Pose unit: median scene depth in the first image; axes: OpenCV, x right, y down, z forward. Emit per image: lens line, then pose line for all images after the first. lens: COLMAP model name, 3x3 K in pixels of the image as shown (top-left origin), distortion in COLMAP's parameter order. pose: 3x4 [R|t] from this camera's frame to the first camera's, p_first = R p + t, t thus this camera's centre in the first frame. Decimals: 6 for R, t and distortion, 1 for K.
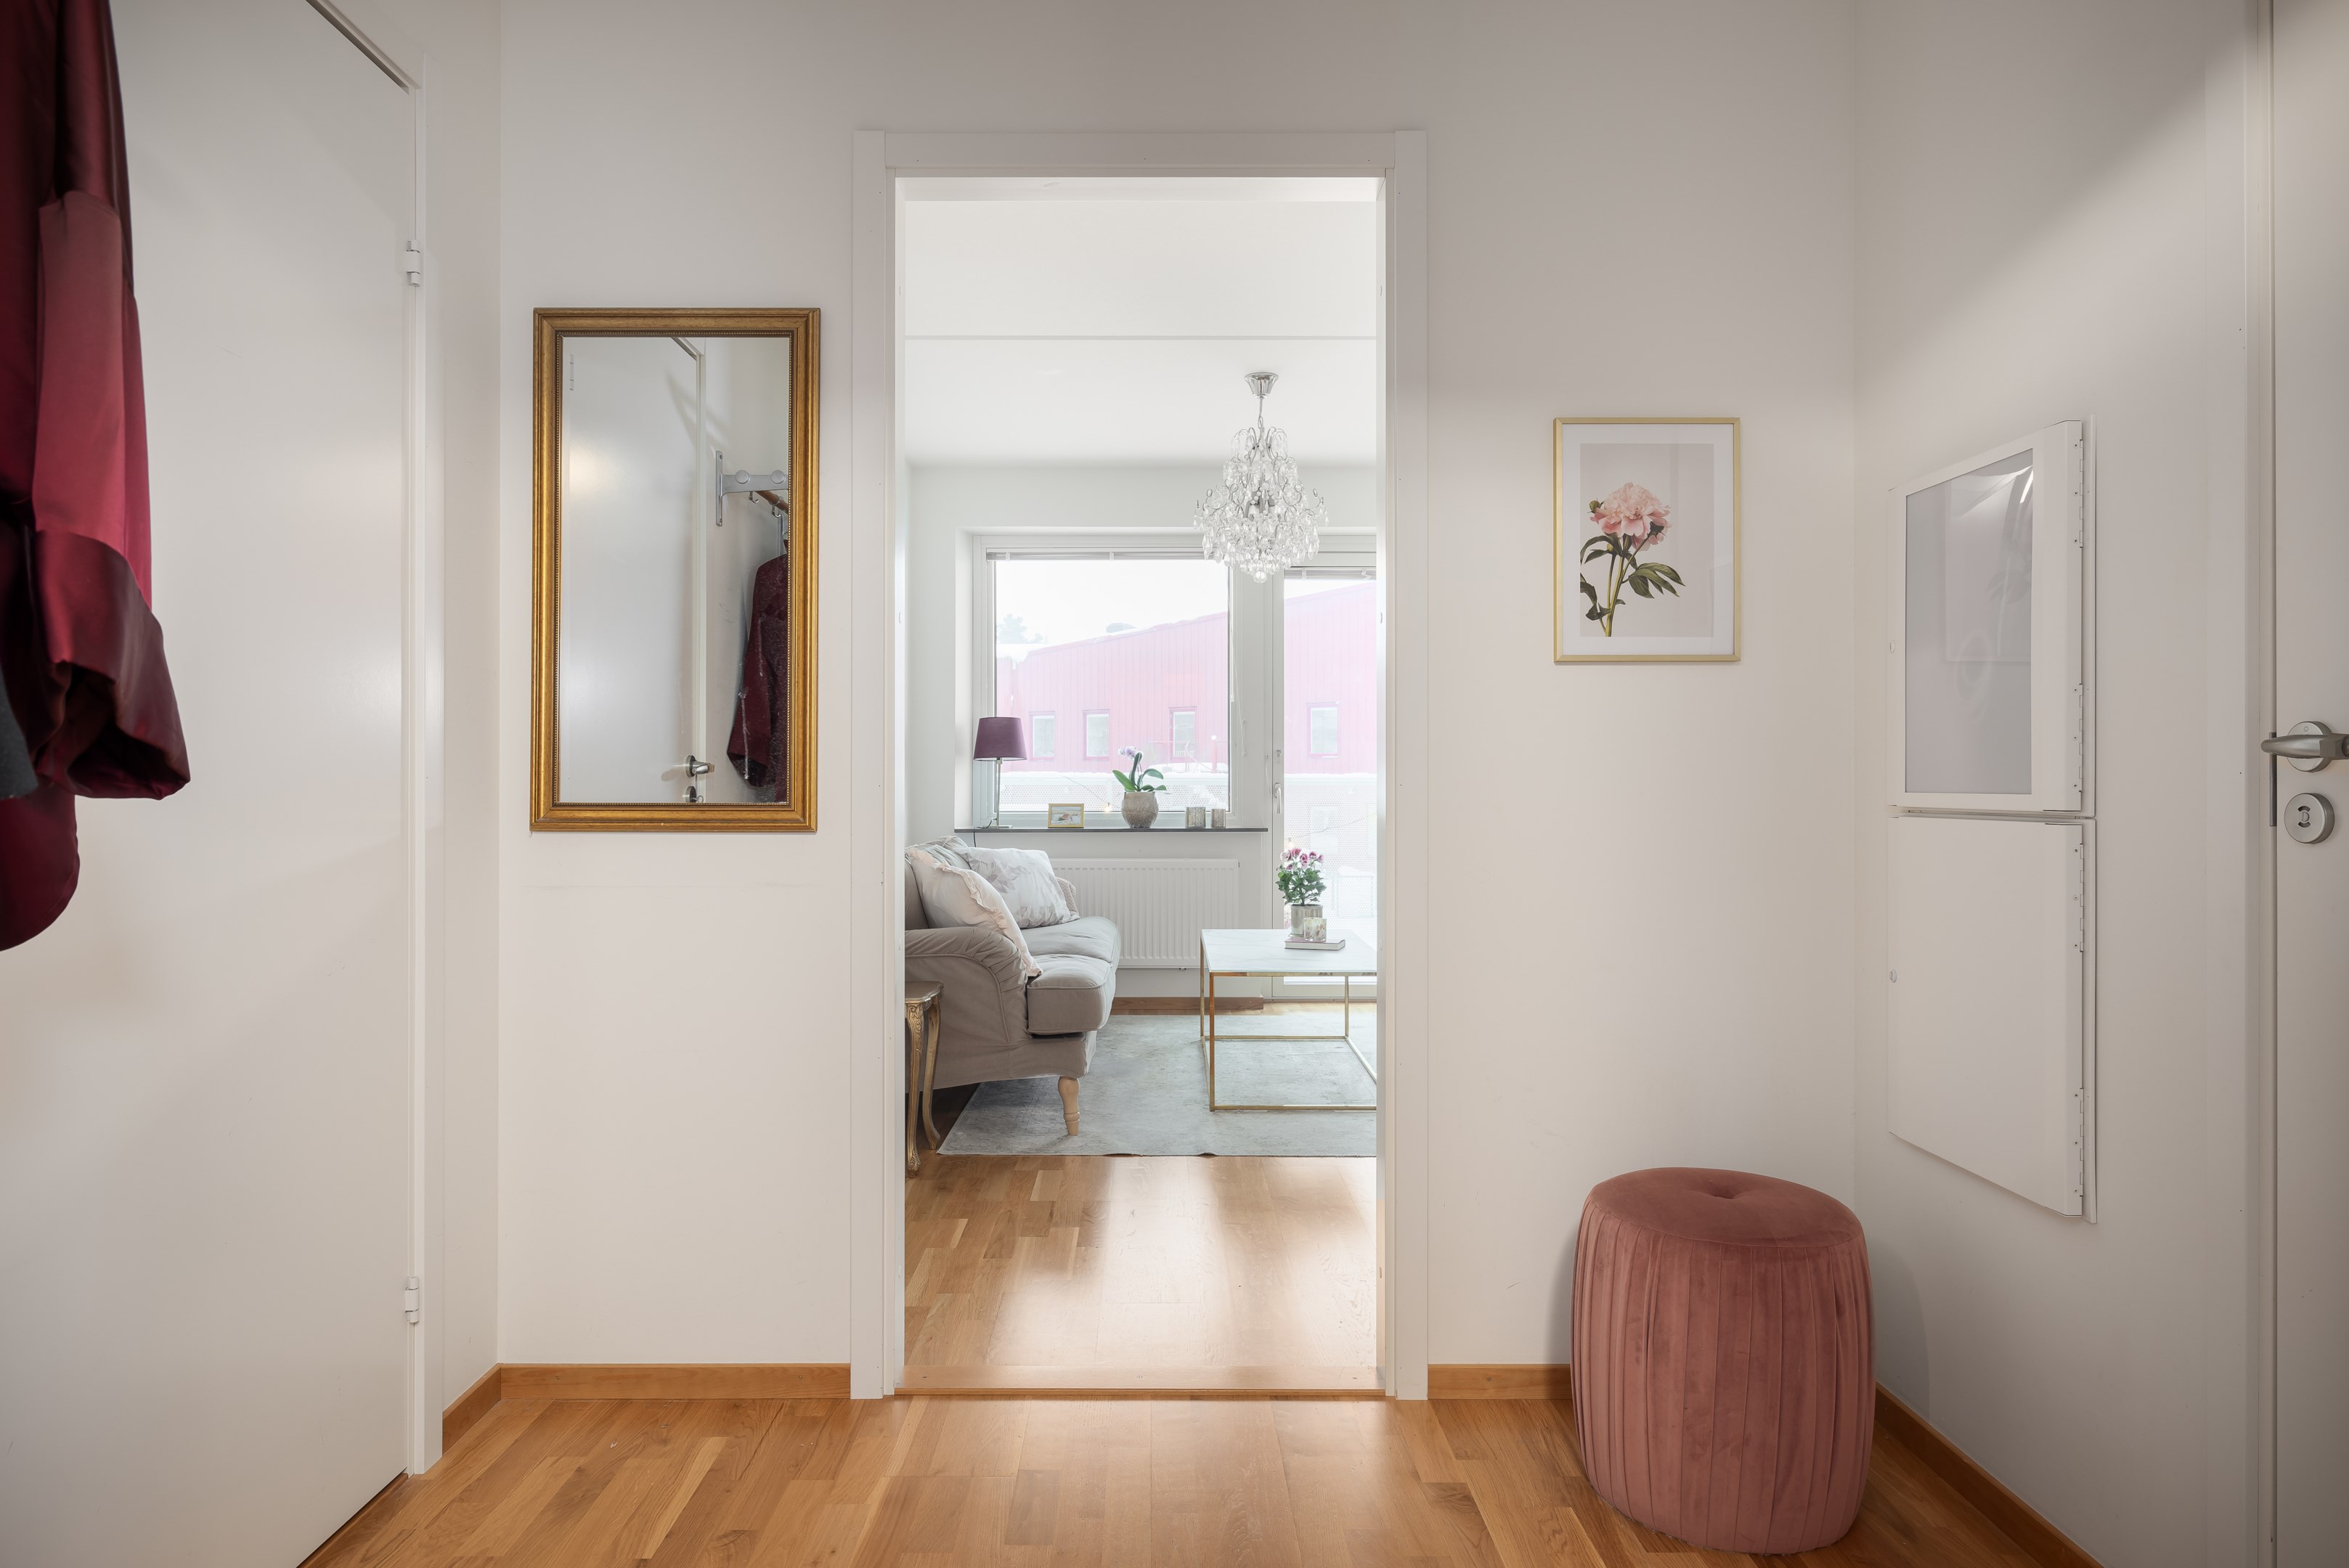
lens RADIAL K [[1338.4, 0, 1094.2], [0, 1338.4, 776.3], [0, 0, 1]] dist [0.001297, -0.000017]
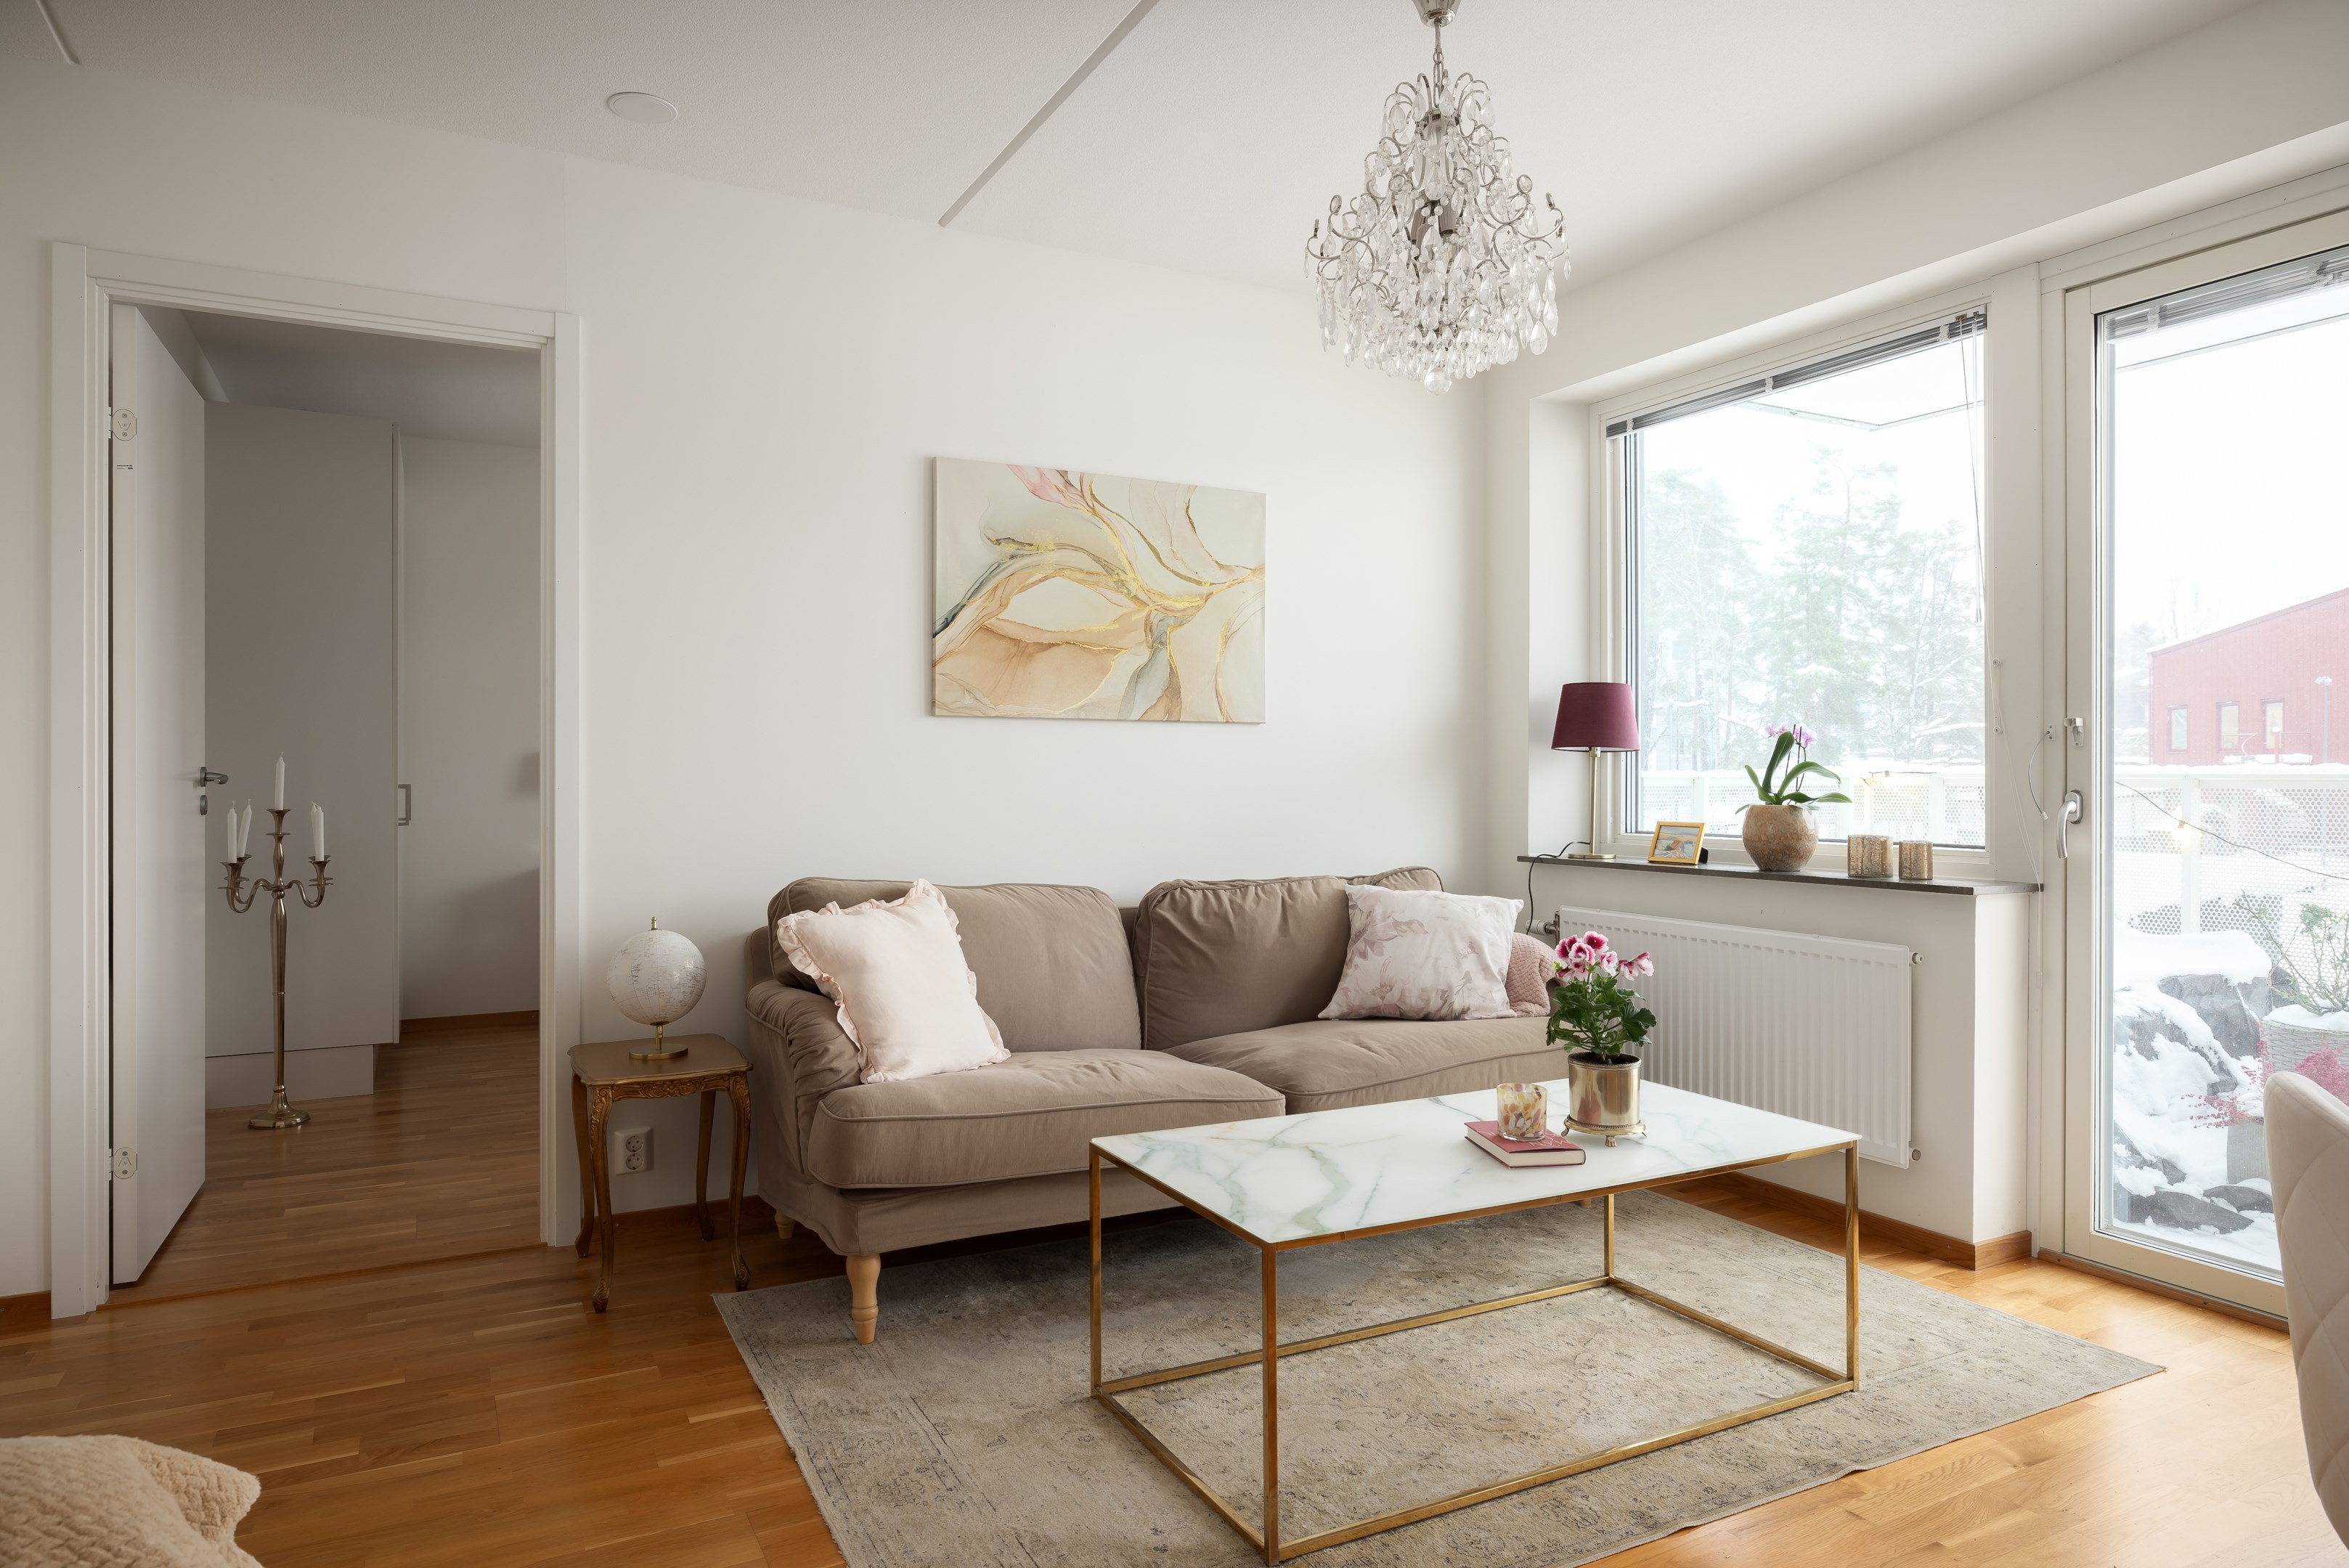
lens RADIAL K [[1394.9, 0, 1164.0], [0, 1394.9, 772.8], [0, 0, 1]] dist [-0.005853, 0.000434]
pose [[0.499300, -0.002665, -0.866425, 0.403819], [0.005905, 0.999983, 0.000327, -0.002977], [0.866409, -0.005279, 0.499307, 0.501715]]
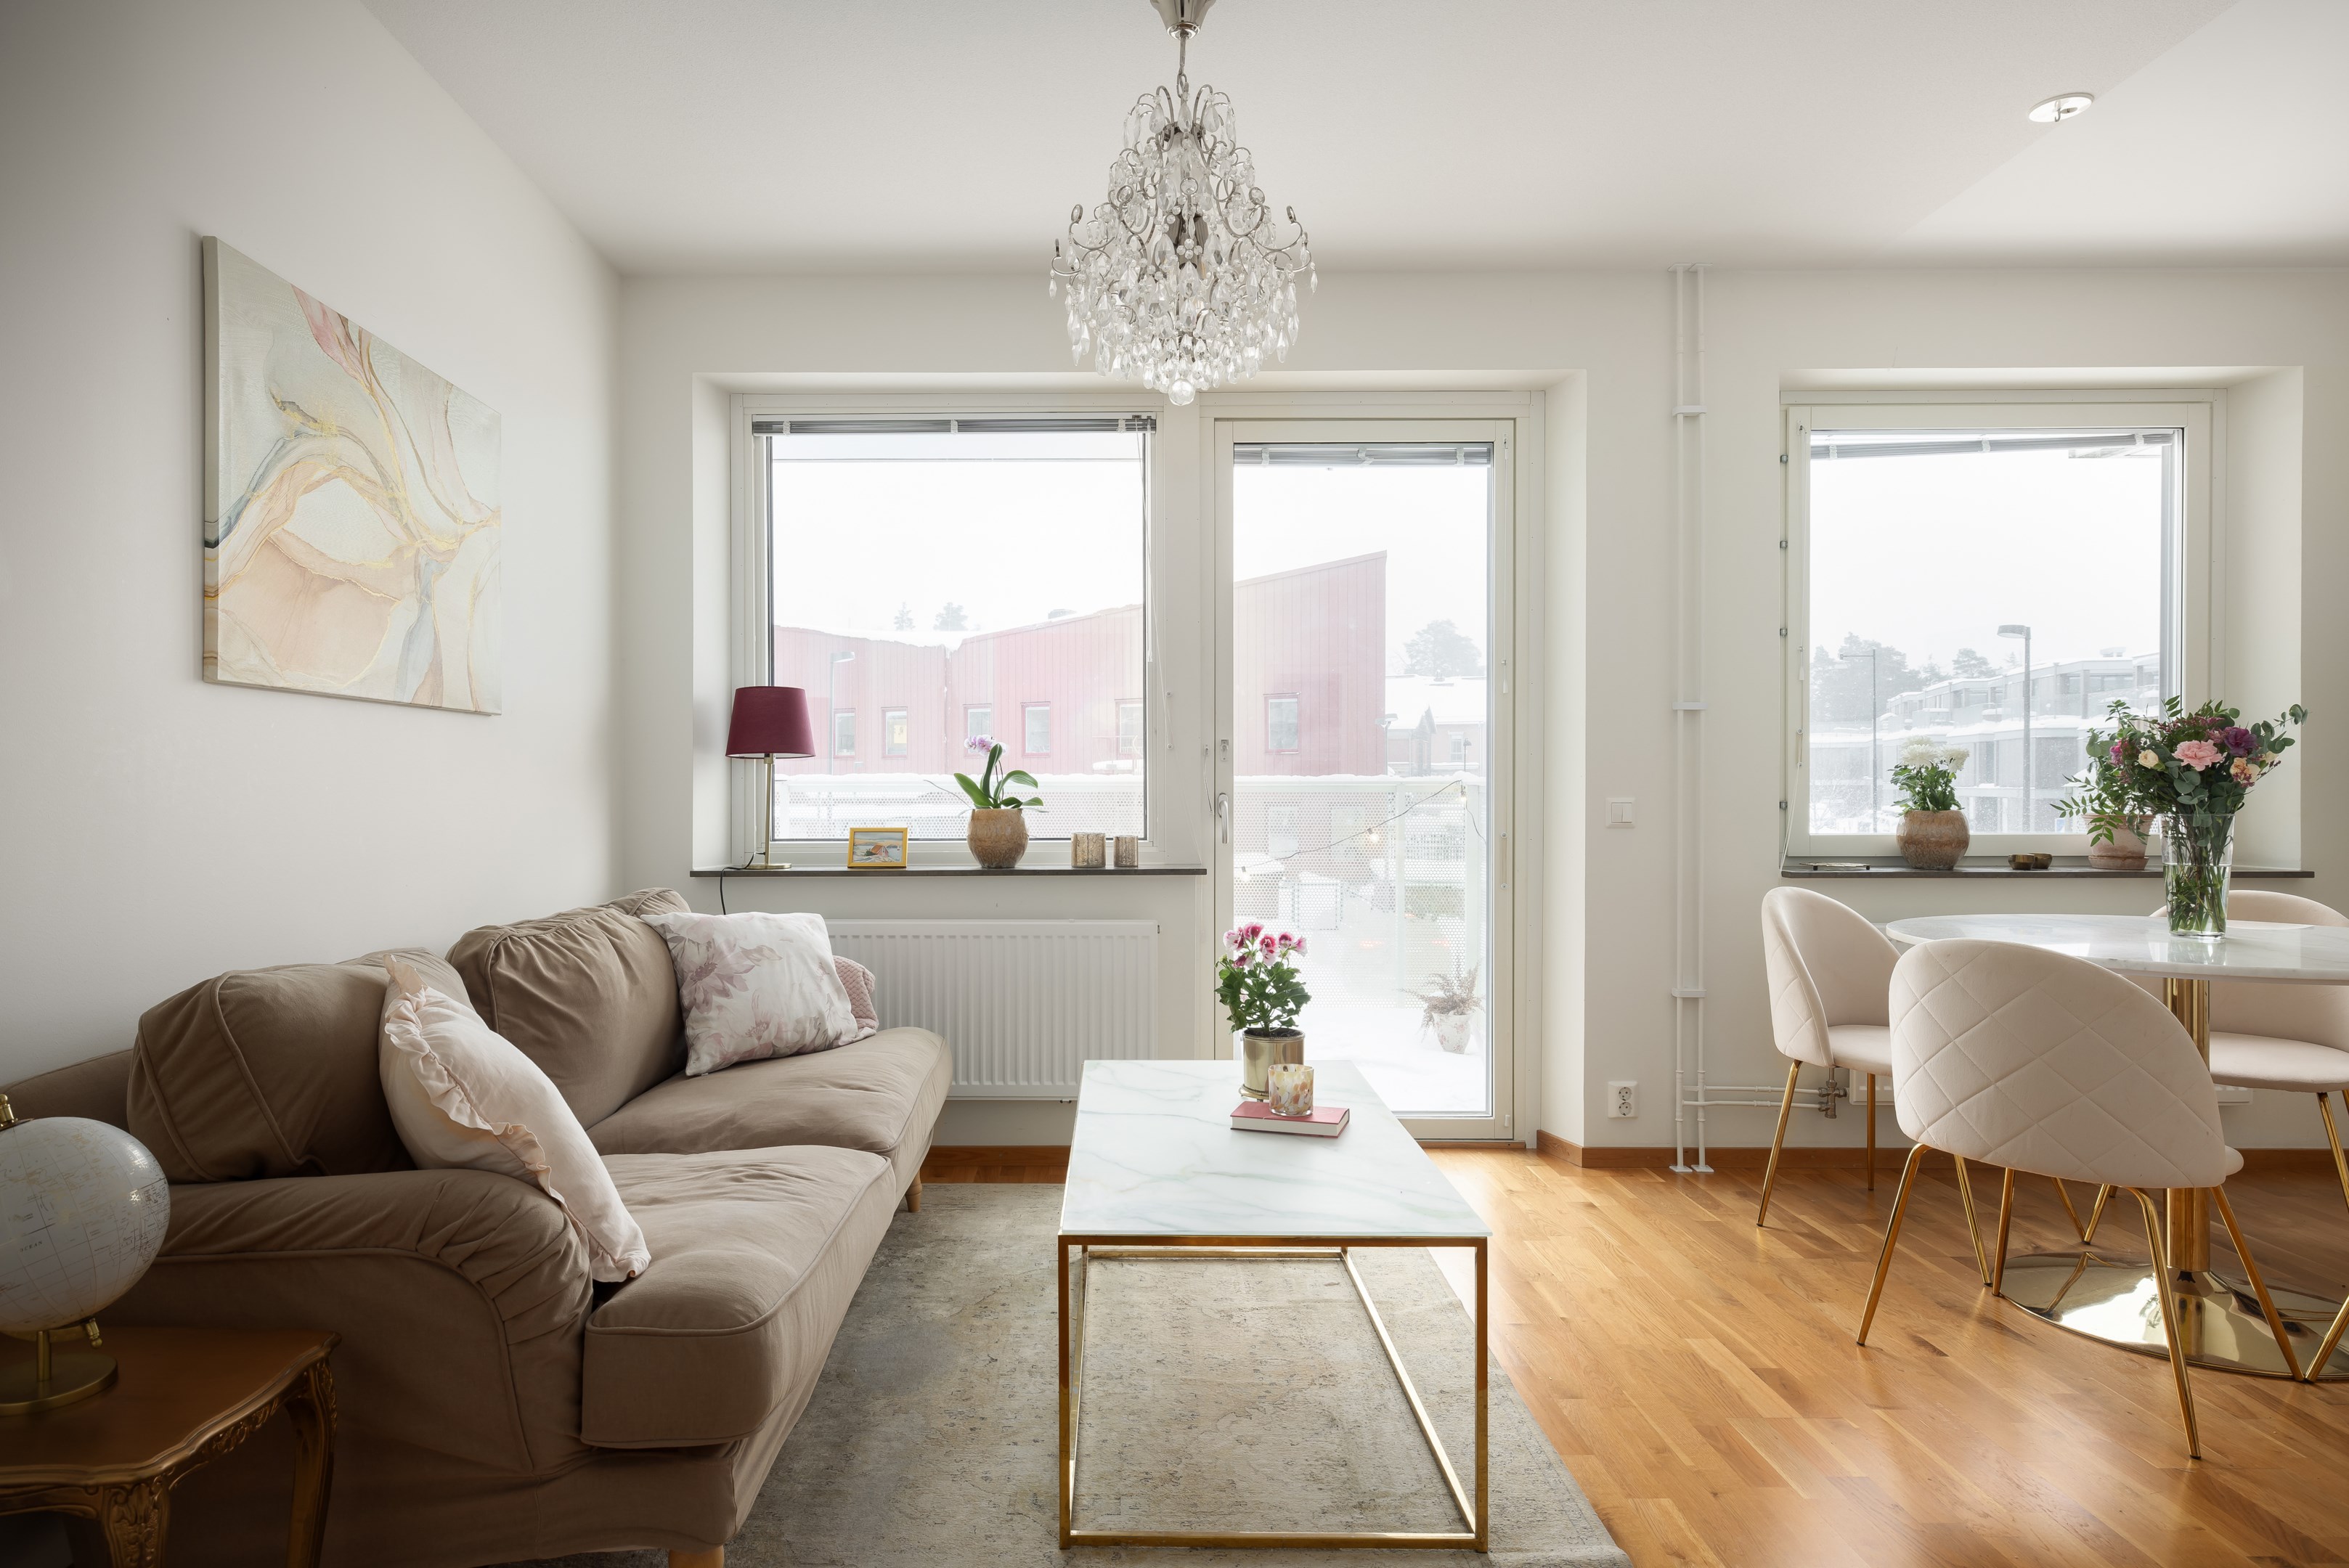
lens RADIAL K [[1393.6, 0, 1075.5], [0, 1393.6, 790.2], [0, 0, 1]] dist [-0.000559, -0.000272]
pose [[0.999720, -0.002447, 0.023516, 0.054910], [0.002172, 0.999929, 0.011691, -0.004109], [-0.023543, -0.011636, 0.999655, 0.365302]]
